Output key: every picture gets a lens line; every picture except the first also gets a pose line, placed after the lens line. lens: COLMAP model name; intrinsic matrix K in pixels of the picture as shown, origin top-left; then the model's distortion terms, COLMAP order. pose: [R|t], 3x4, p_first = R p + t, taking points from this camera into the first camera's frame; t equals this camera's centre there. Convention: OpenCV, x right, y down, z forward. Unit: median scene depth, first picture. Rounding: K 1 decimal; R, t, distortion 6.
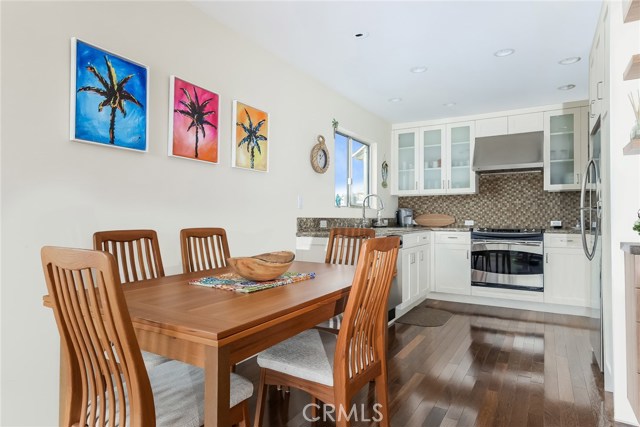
lens RADIAL K [[382.1, 0, 319.9], [0, 382.1, 213.0], [0, 0, 1]] dist [0.009452, 0.001841]
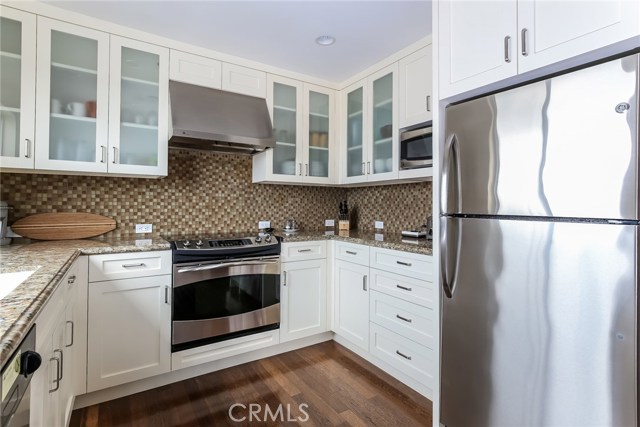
lens RADIAL K [[315.1, 0, 326.1], [0, 315.1, 199.8], [0, 0, 1]] dist [-0.013899, 0.000166]
pose [[0.433531, 0.019173, 0.900935, 0.108132], [-0.015375, 0.999785, -0.013878, -0.017858], [-0.901008, -0.007835, 0.433733, 0.687093]]
